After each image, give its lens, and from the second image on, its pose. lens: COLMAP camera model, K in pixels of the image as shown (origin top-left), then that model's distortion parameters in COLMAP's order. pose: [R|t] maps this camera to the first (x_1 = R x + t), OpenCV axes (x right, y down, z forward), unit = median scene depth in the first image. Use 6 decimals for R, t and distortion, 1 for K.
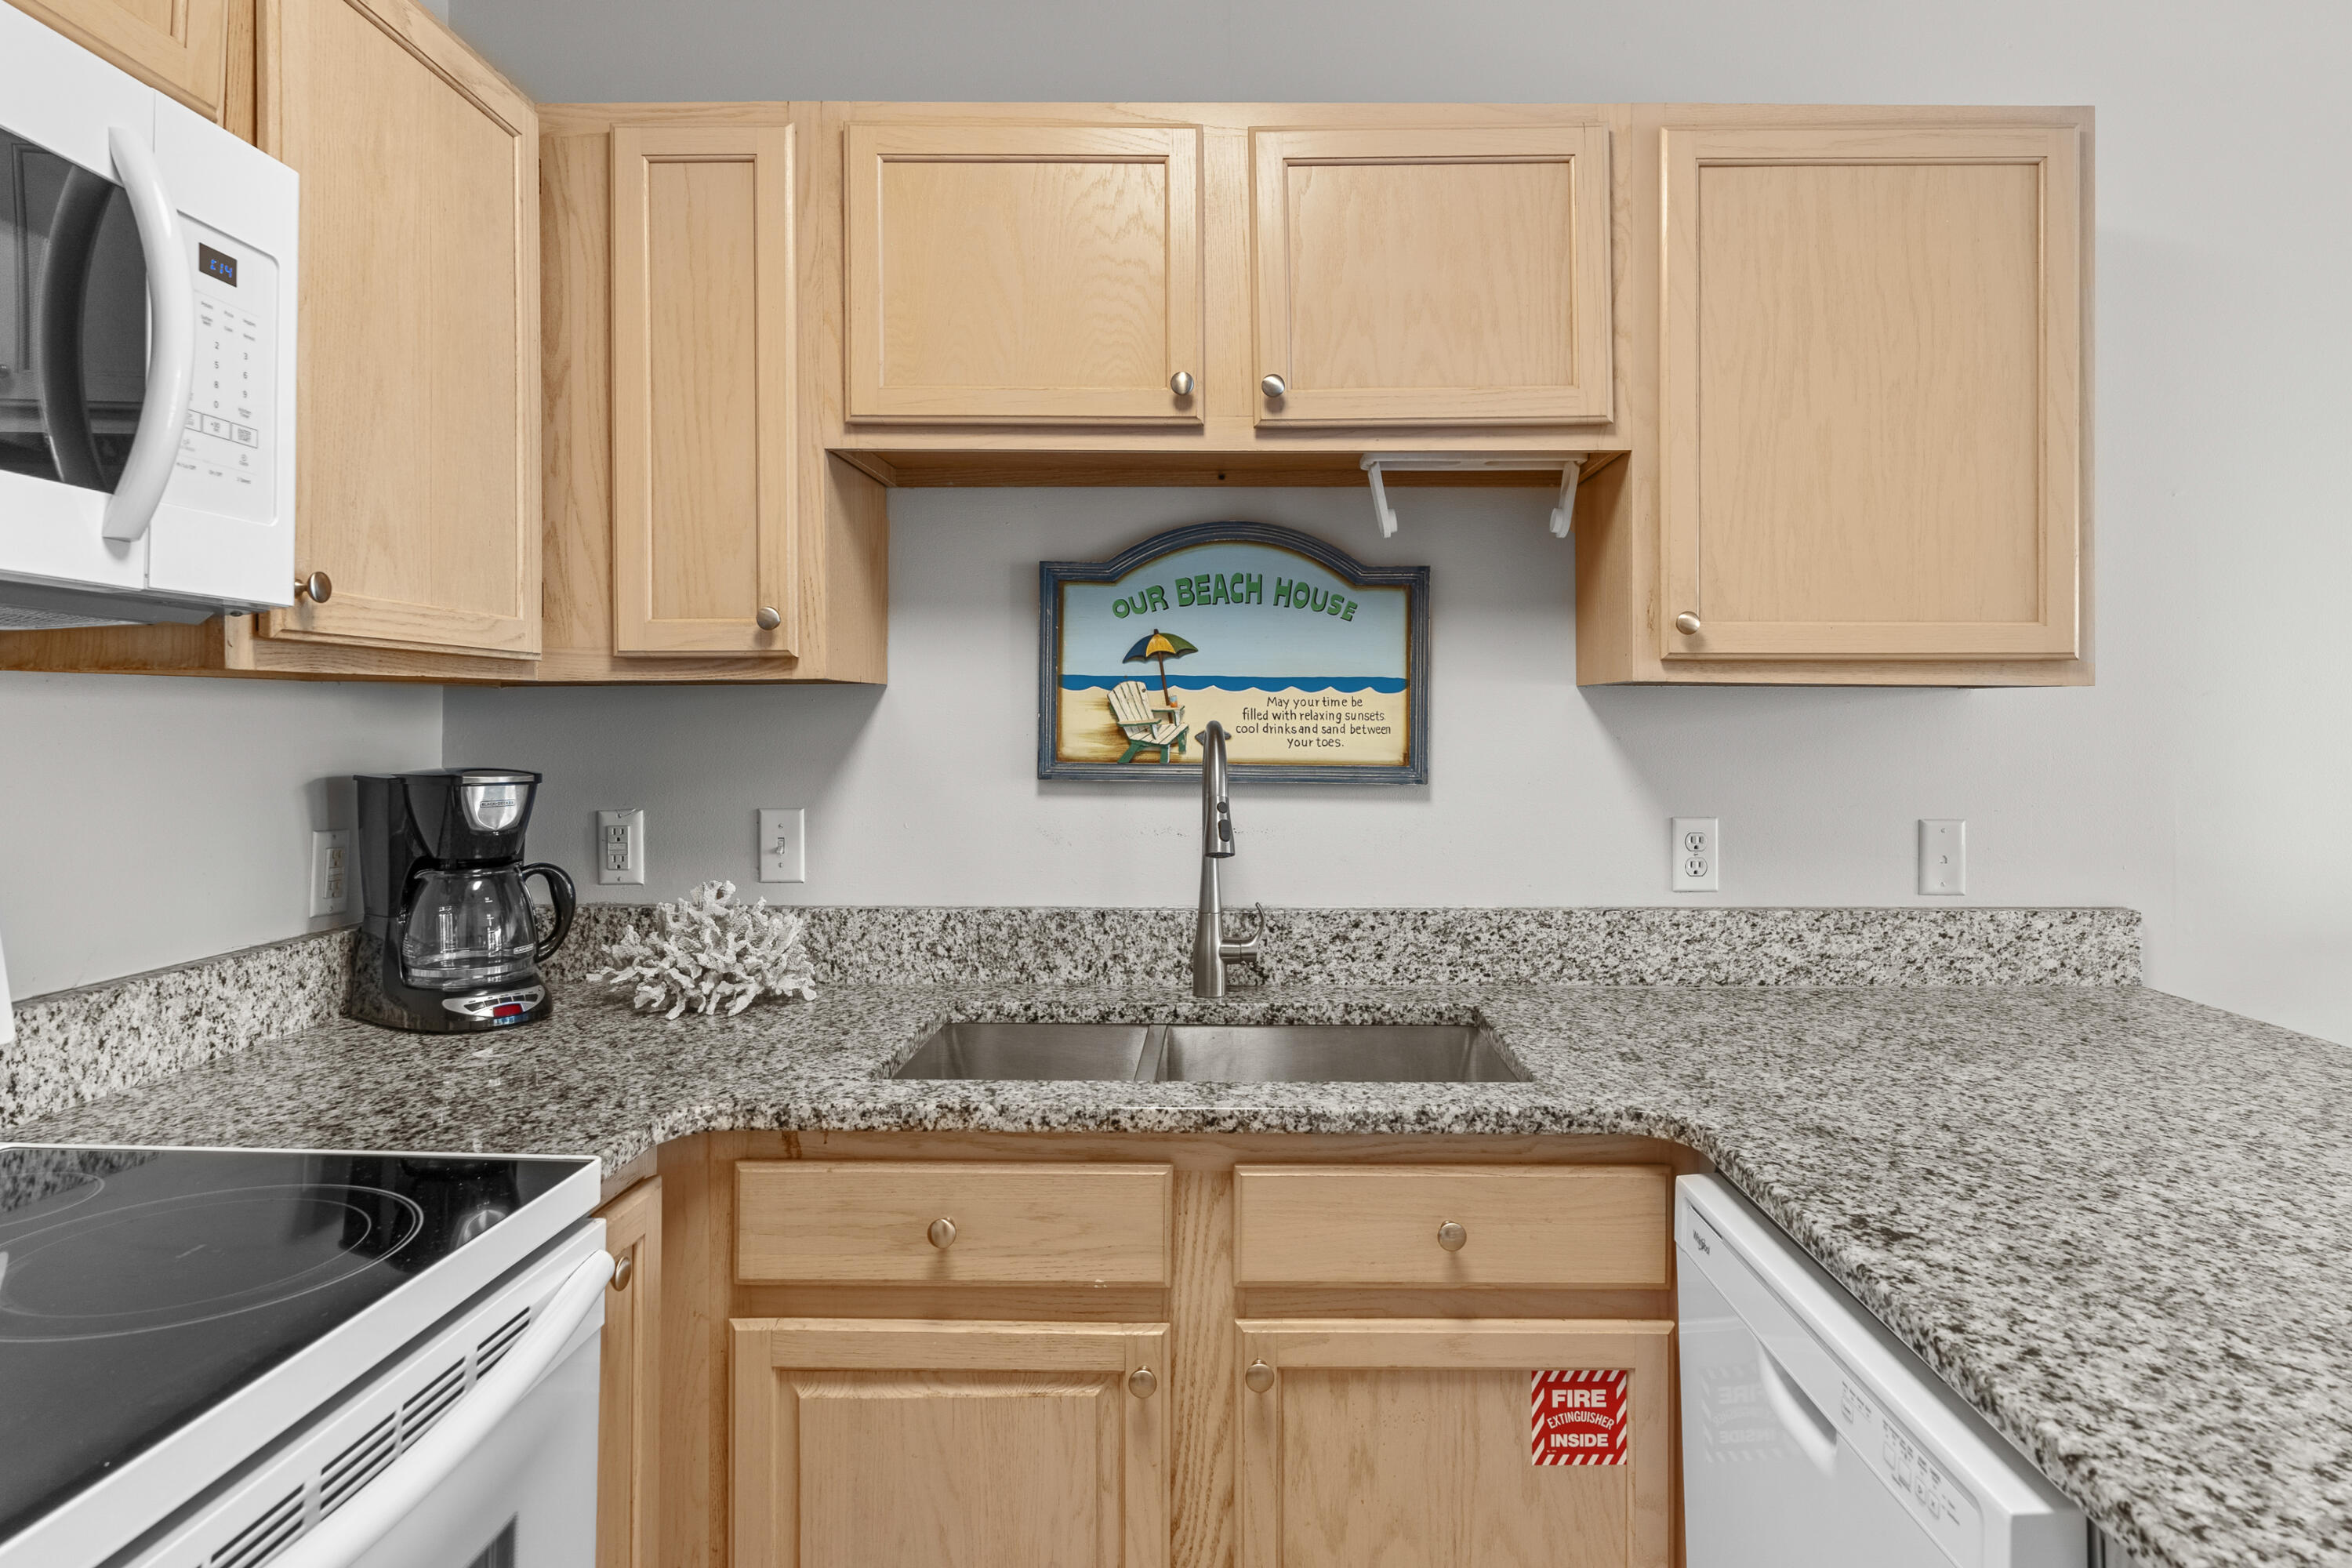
lens RADIAL K [[1284.8, 0, 1137.1], [0, 1284.8, 711.0], [0, 0, 1]] dist [-0.001838, -0.001629]
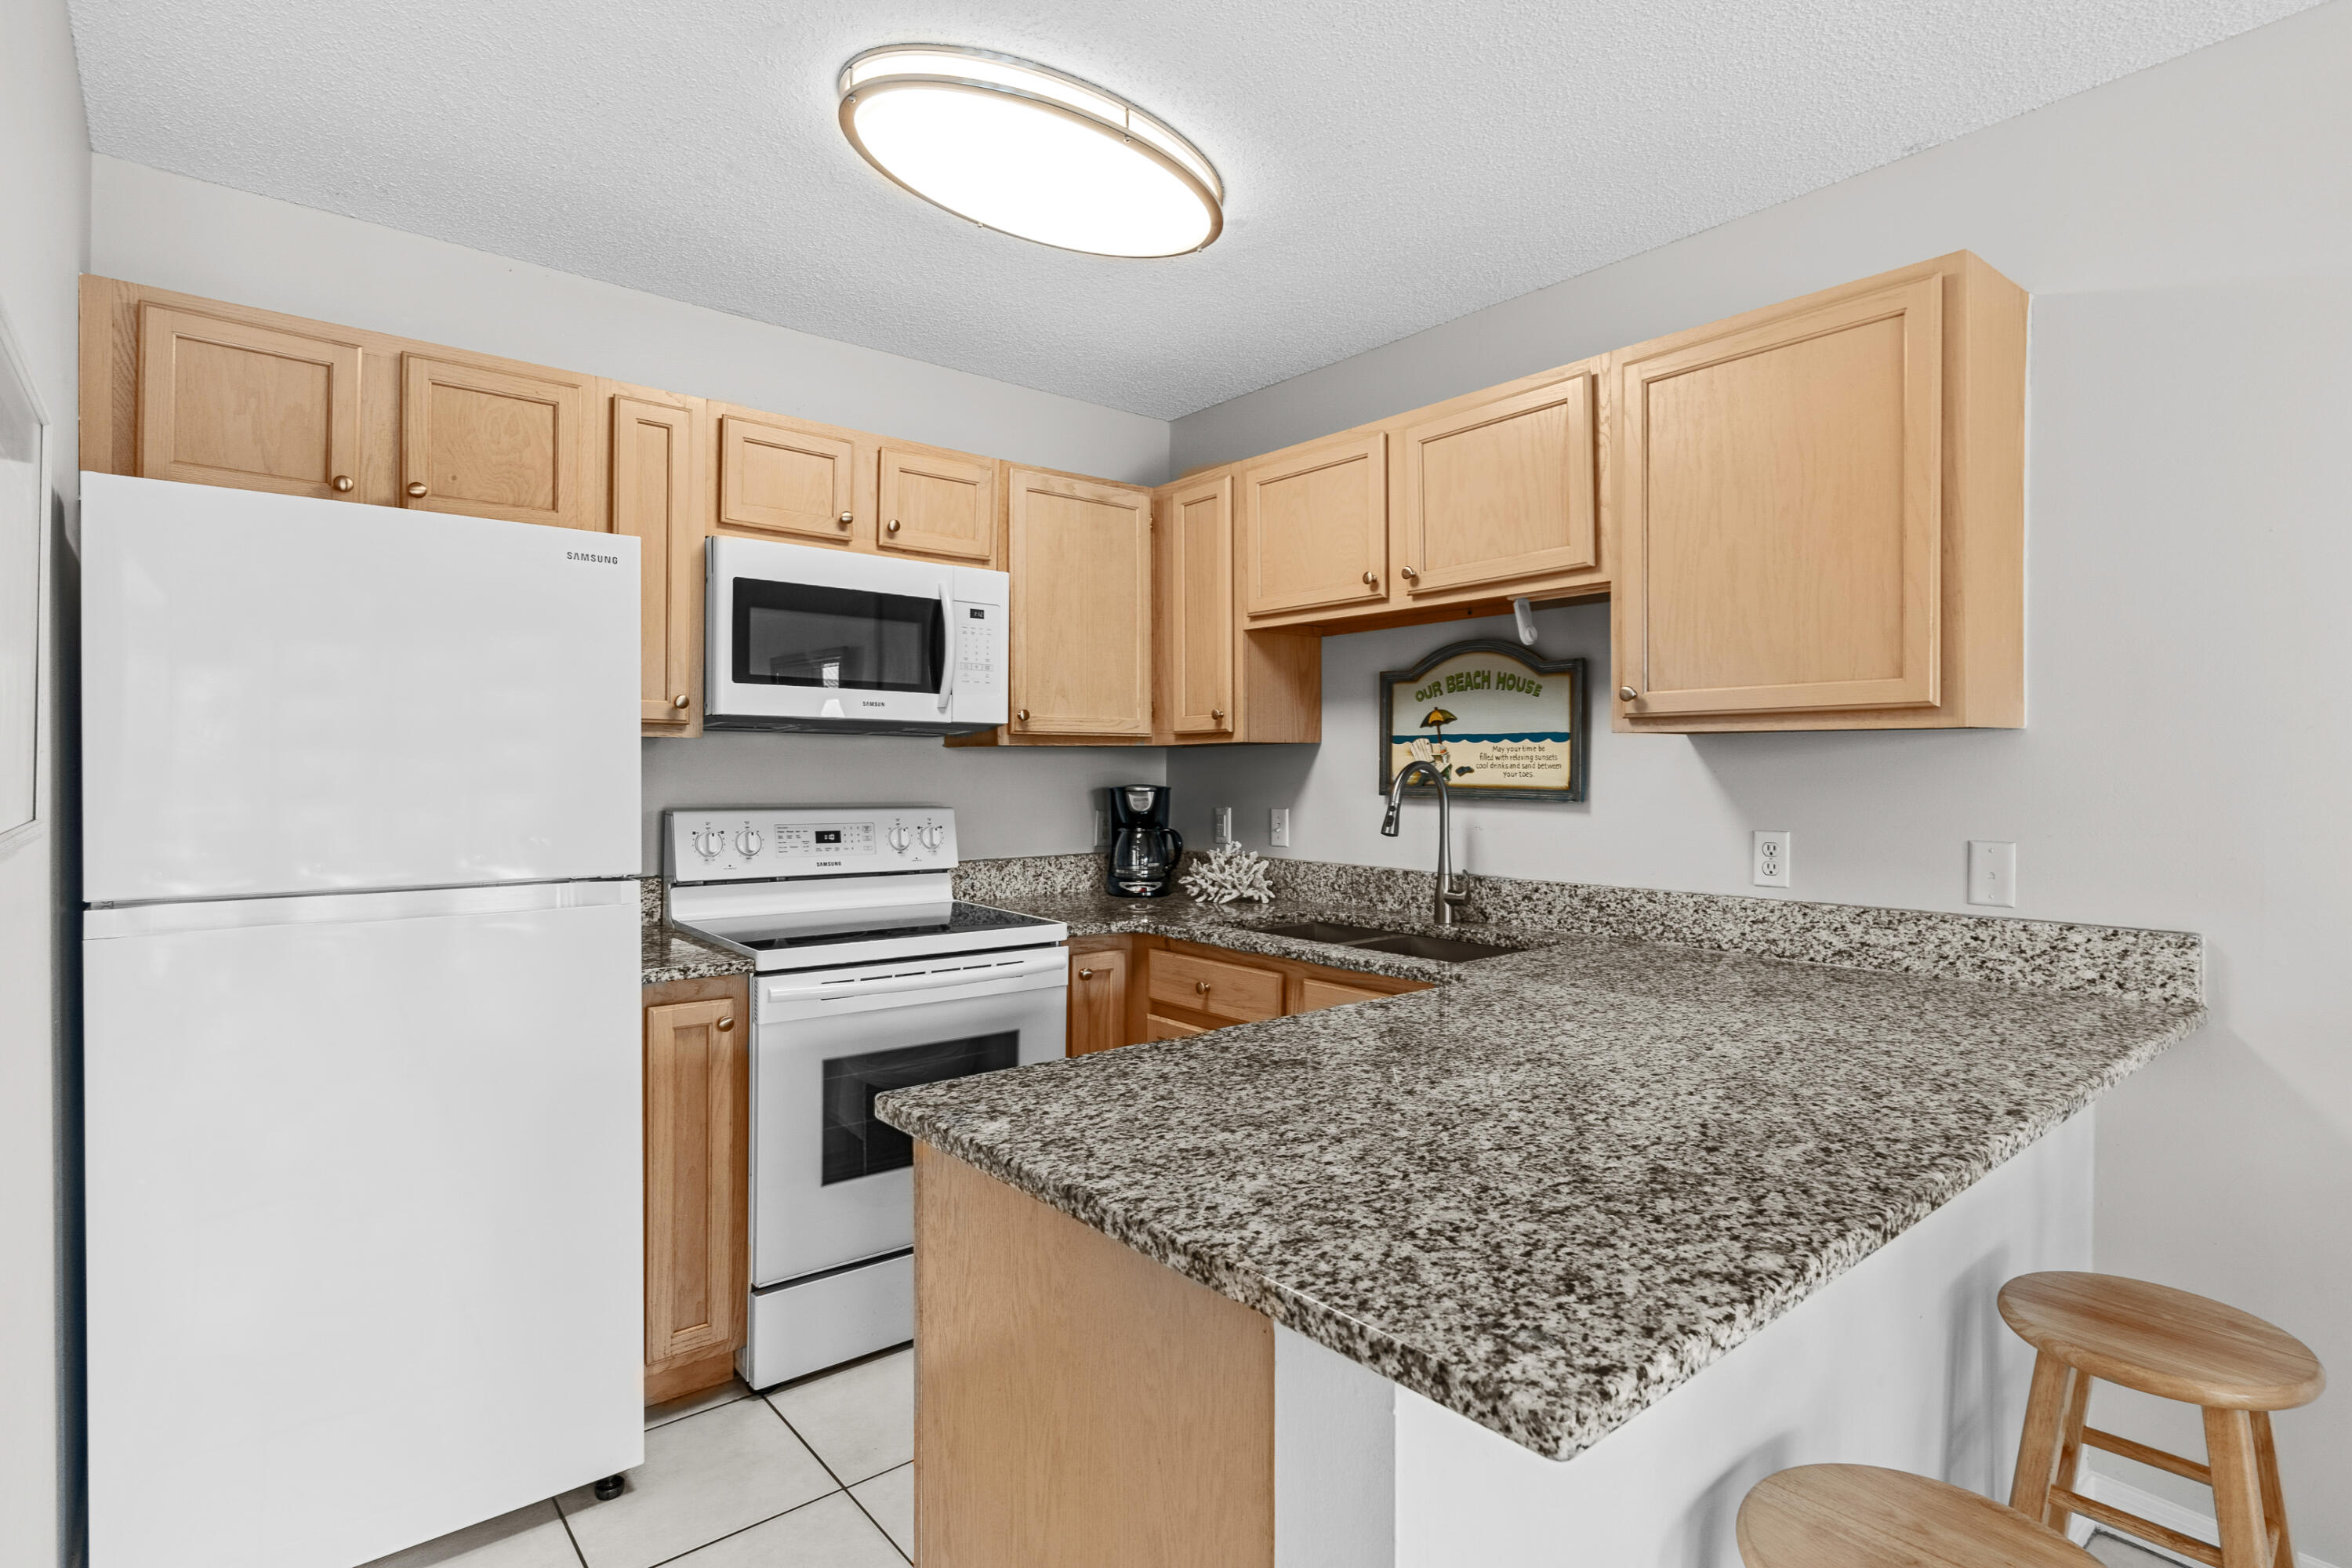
lens RADIAL K [[1156.5, 0, 1208.6], [0, 1156.5, 766.7], [0, 0, 1]] dist [0.003057, -0.000447]
pose [[0.663318, -0.003931, -0.748327, 0.962088], [0.009197, 0.999954, 0.002899, 0.007328], [0.748281, -0.008805, 0.663324, -0.235050]]
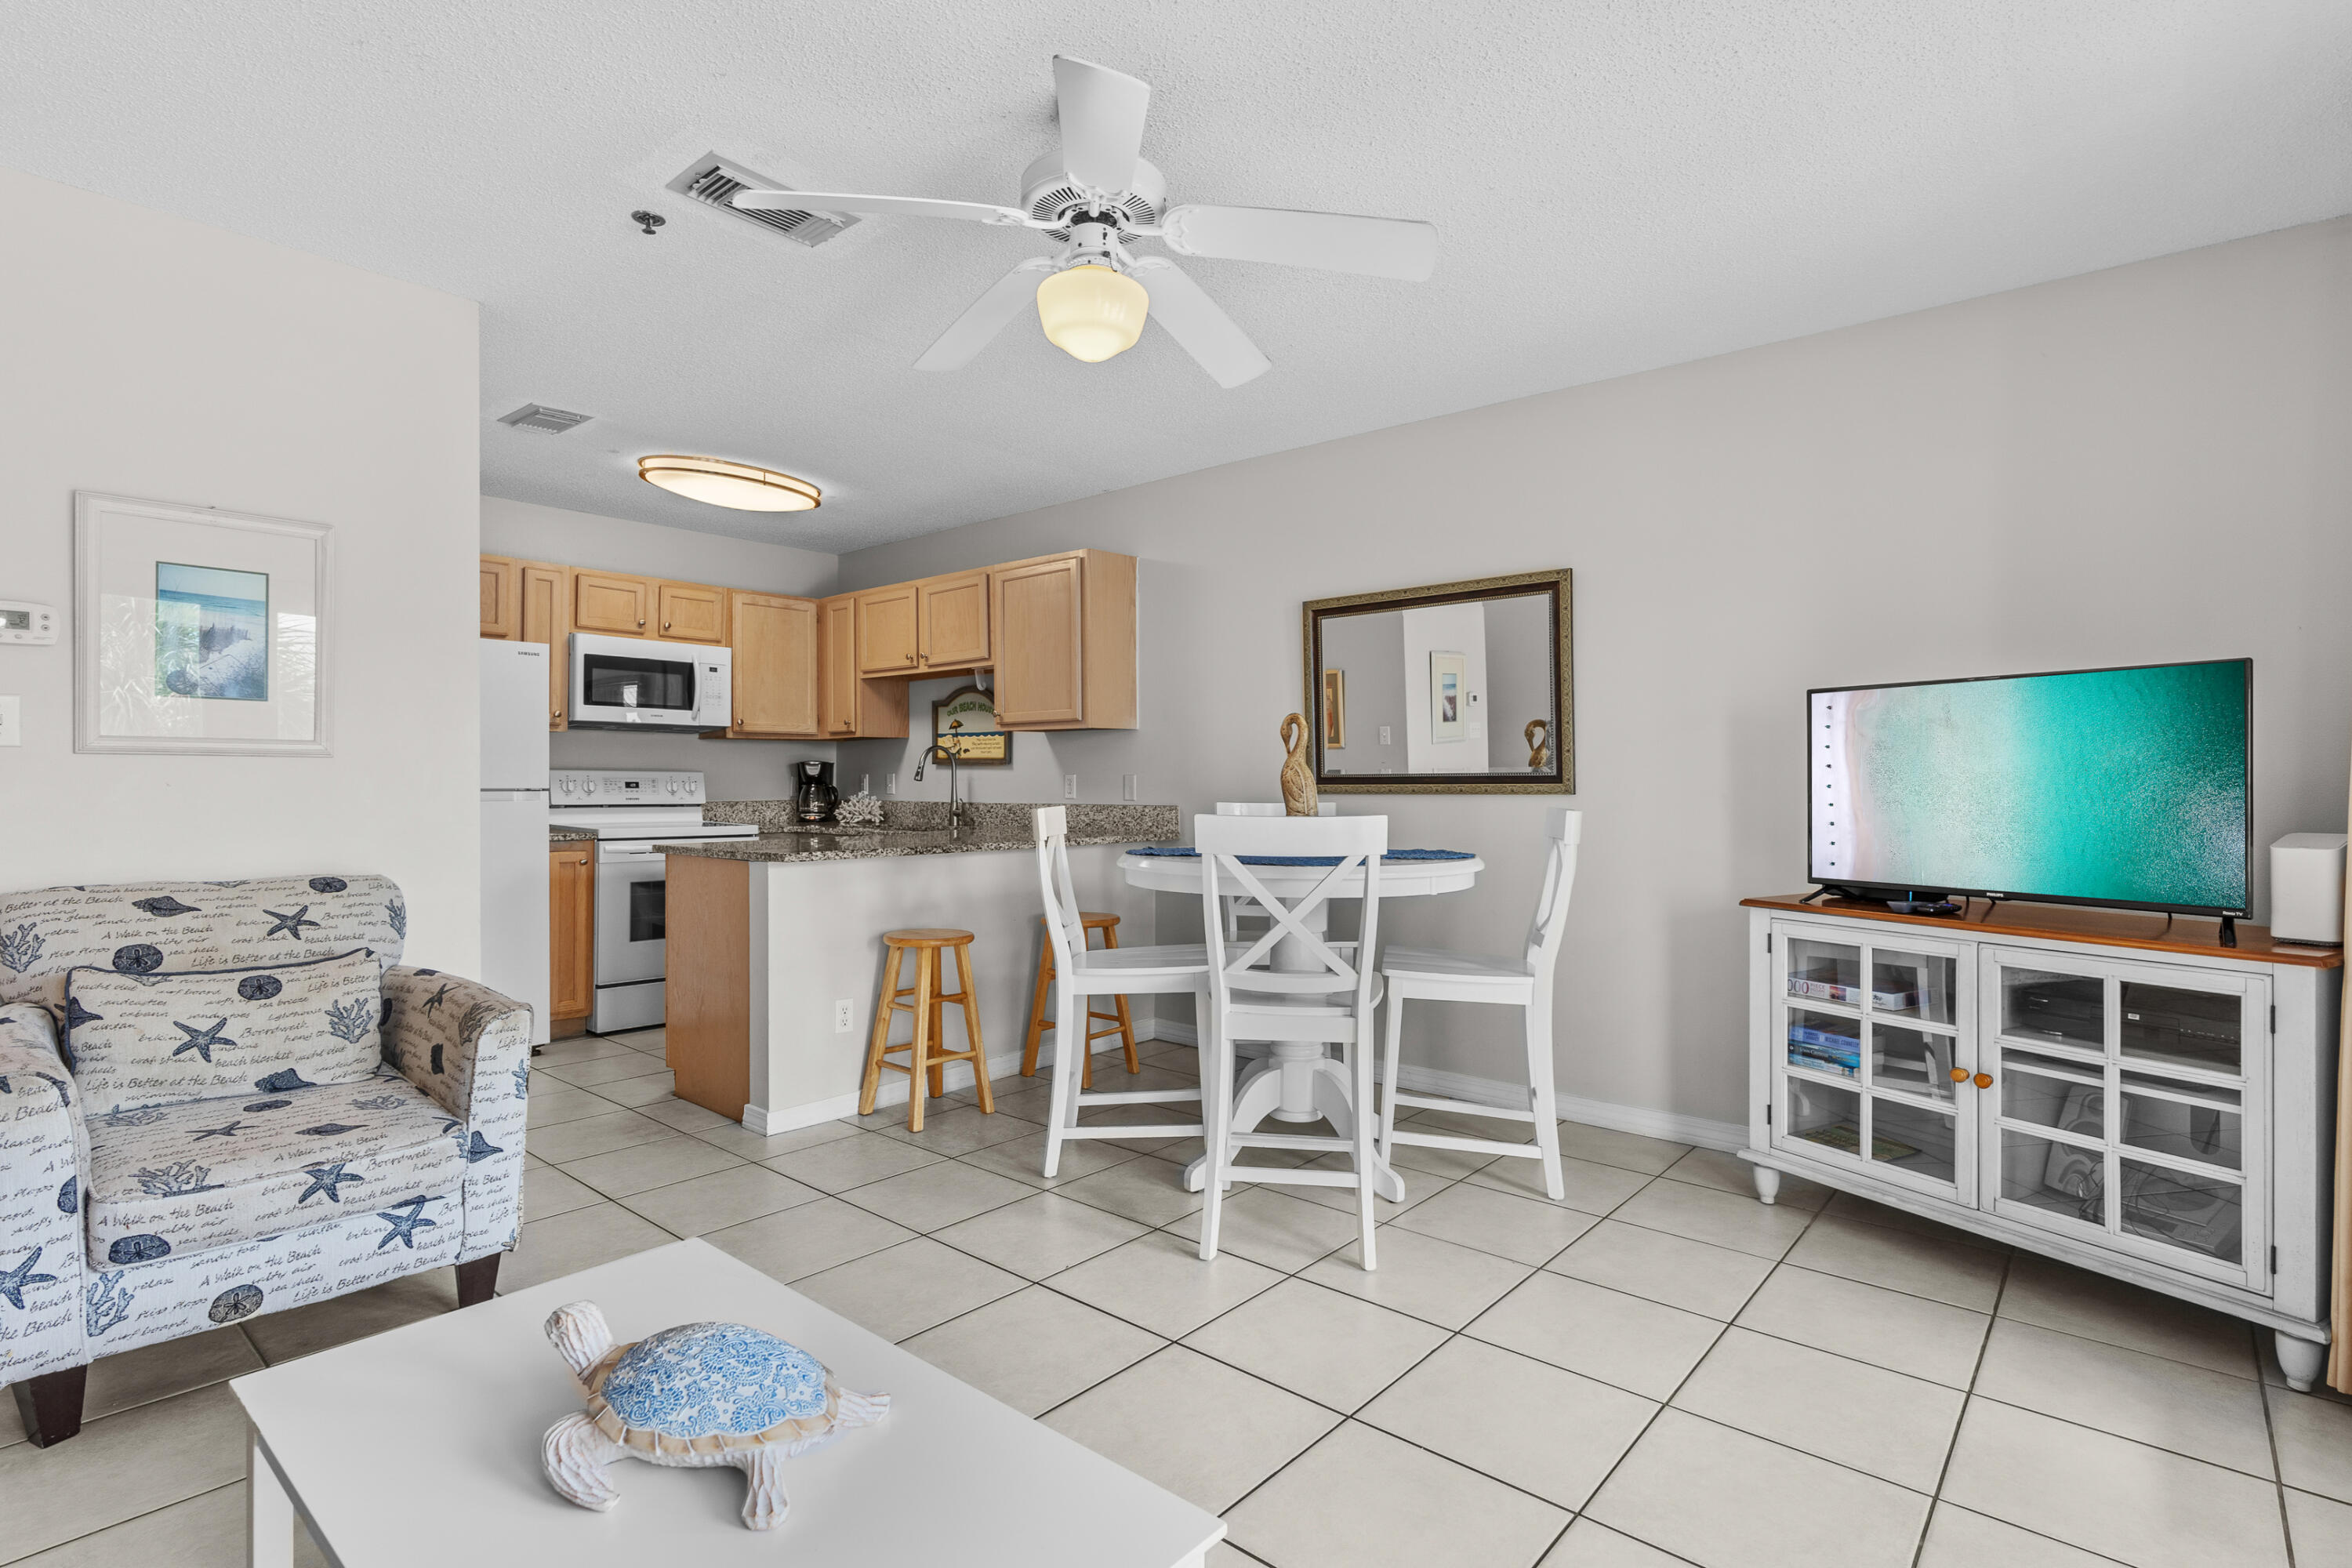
lens RADIAL K [[1156.5, 0, 1193.3], [0, 1156.5, 775.4], [0, 0, 1]] dist [0.003057, -0.000447]
pose [[0.762046, -0.005661, -0.647498, 2.473062], [0.009089, 0.999957, 0.001954, 0.083475], [0.647459, -0.007374, 0.762064, -0.914814]]
